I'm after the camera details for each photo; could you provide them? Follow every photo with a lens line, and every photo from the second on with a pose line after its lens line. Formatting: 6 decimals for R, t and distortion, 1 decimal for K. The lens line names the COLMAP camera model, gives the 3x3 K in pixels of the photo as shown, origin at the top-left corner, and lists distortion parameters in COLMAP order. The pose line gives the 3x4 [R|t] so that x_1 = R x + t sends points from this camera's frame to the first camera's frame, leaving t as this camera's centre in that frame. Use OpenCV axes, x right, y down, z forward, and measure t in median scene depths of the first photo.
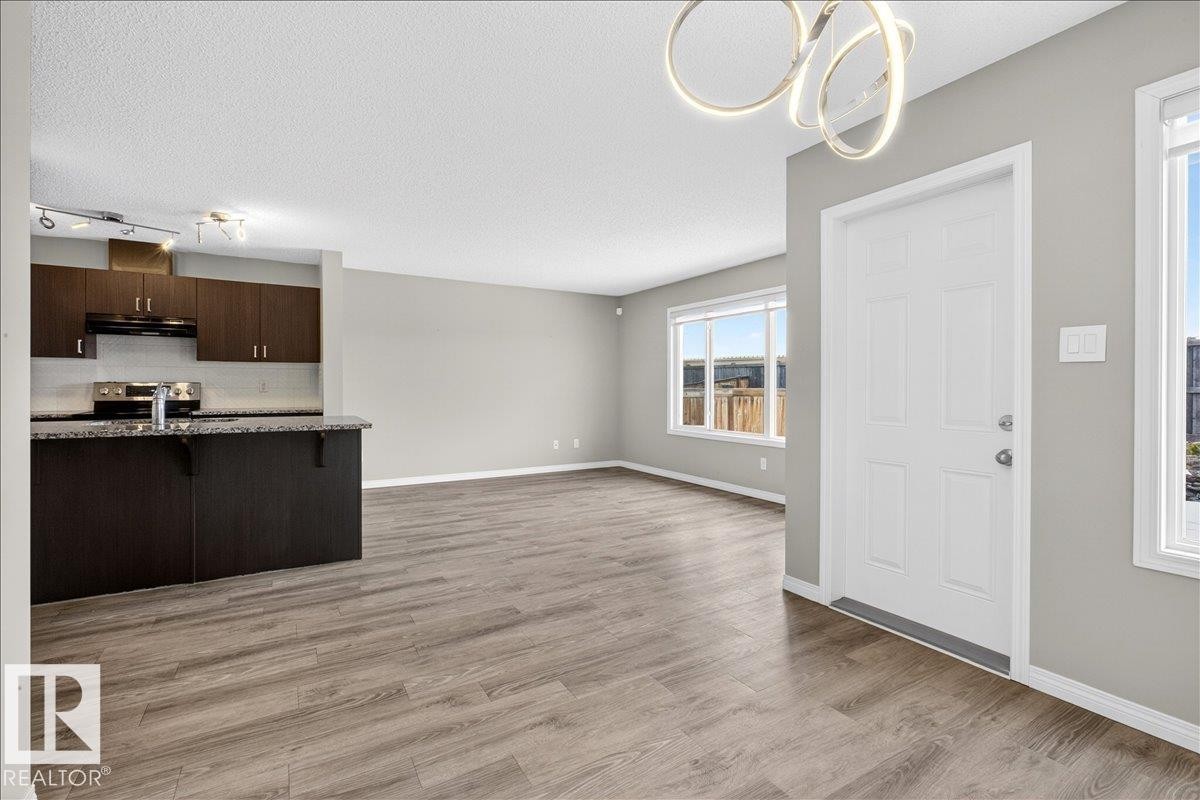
lens RADIAL K [[563.9, 0, 592.4], [0, 563.9, 389.8], [0, 0, 1]] dist [-0.002266, 0.000092]
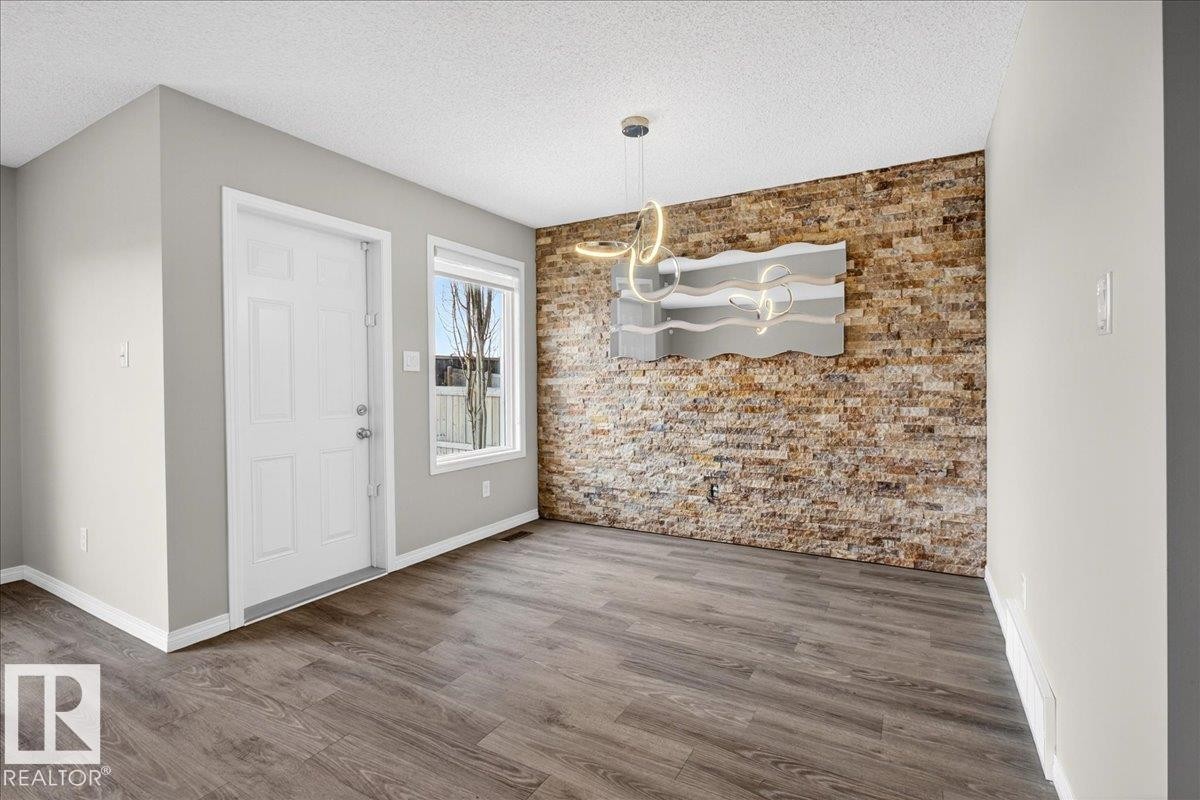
lens RADIAL K [[537.1, 0, 587.9], [0, 537.1, 390.8], [0, 0, 1]] dist [-0.004258, 0.002909]
pose [[-0.491829, -0.002798, 0.870687, -0.566721], [0.015225, 0.999814, 0.011813, 0.001107], [-0.870559, 0.019066, -0.491695, 0.862458]]
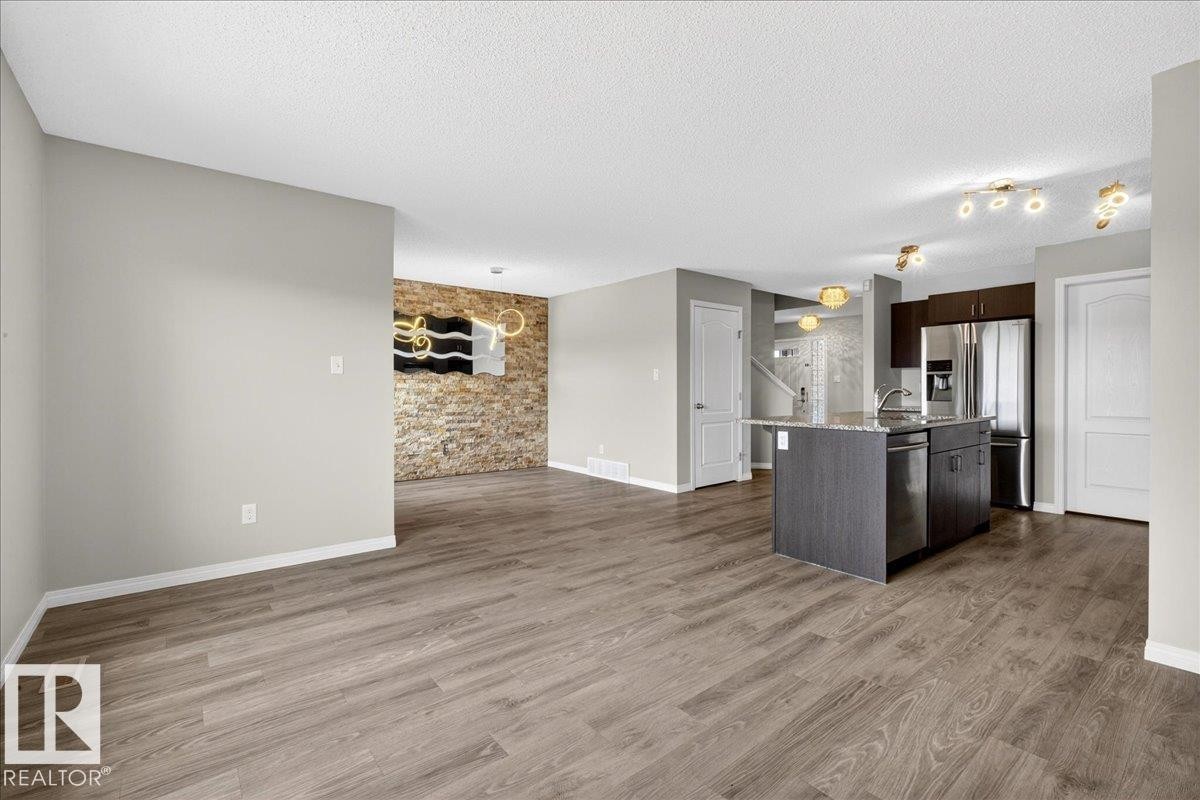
lens RADIAL K [[537.1, 0, 594.3], [0, 537.1, 393.0], [0, 0, 1]] dist [-0.004258, 0.002909]
pose [[-0.990265, 0.001200, -0.139191, 0.063569], [-0.001055, 0.999869, 0.016126, -0.012514], [0.139192, 0.016116, -0.990134, 2.263090]]
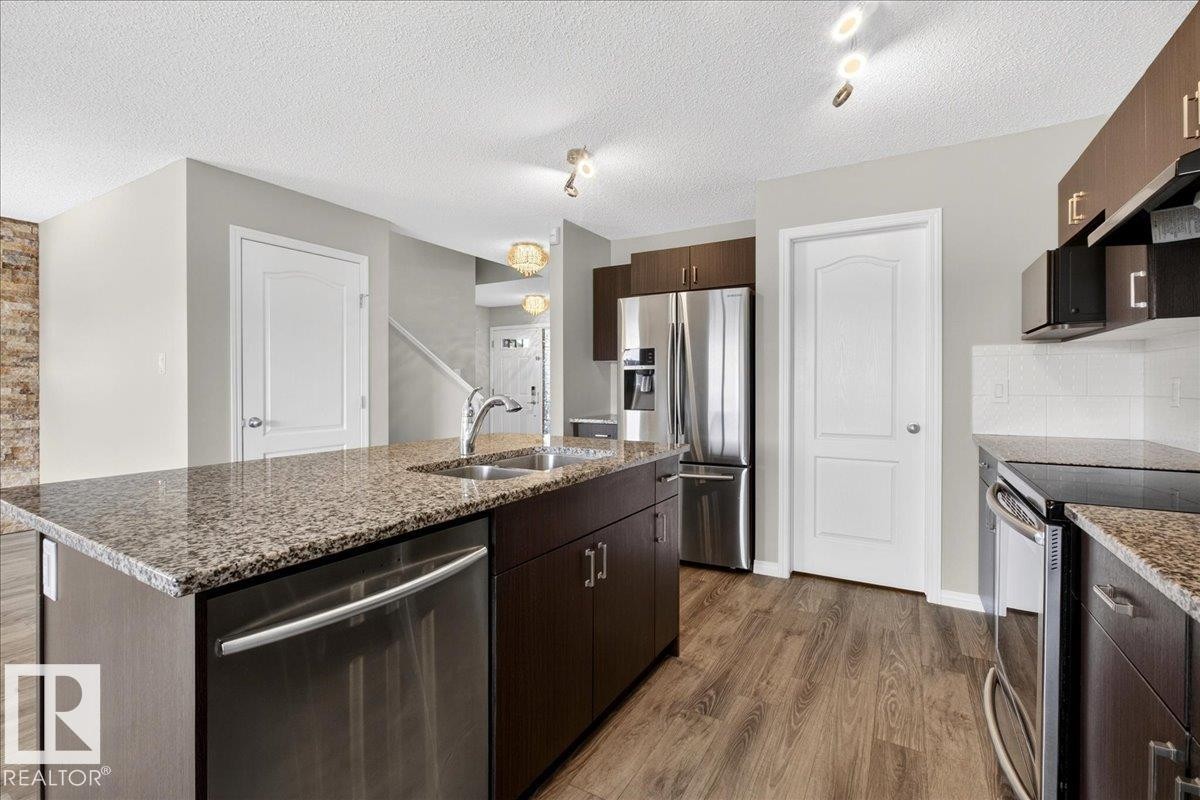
lens RADIAL K [[537.1, 0, 599.4], [0, 537.1, 387.6], [0, 0, 1]] dist [-0.004258, 0.002909]
pose [[-0.873166, -0.000946, -0.487423, -0.656737], [-0.007576, 0.999904, 0.011632, -0.021234], [0.487365, 0.013849, -0.873089, 1.654330]]
